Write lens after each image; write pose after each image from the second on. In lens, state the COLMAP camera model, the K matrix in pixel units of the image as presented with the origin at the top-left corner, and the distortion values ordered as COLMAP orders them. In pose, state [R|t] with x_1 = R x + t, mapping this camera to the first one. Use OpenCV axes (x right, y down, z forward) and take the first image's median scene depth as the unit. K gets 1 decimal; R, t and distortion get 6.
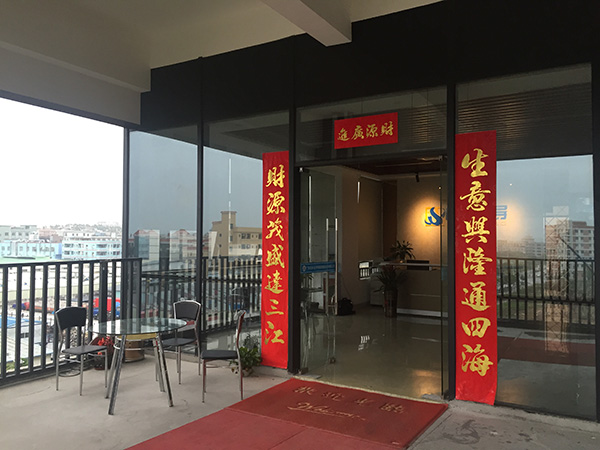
lens RADIAL K [[512.8, 0, 300.0], [0, 512.8, 225.0], [0, 0, 1]] dist [0.071221, -0.070916]
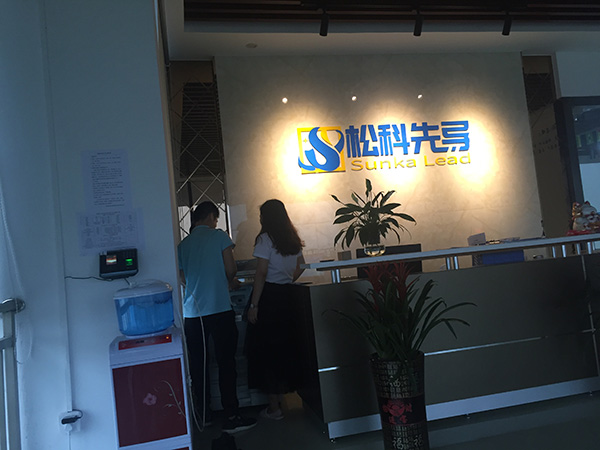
lens RADIAL K [[512.8, 0, 300.0], [0, 512.8, 225.0], [0, 0, 1]] dist [0.071221, -0.070916]
pose [[0.707341, -0.037014, 0.705903, -0.038734], [0.083625, 0.995997, -0.031570, 0.053855], [-0.701909, 0.081362, 0.707605, 0.727299]]
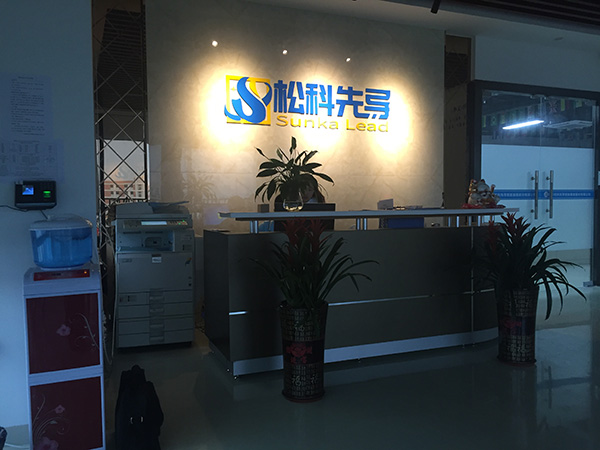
lens RADIAL K [[512.8, 0, 300.0], [0, 512.8, 225.0], [0, 0, 1]] dist [0.071221, -0.070916]
pose [[0.582126, -0.046212, 0.811784, -0.049522], [-0.015454, 0.997574, 0.067871, 0.053125], [-0.812952, -0.052055, 0.580000, 0.723473]]
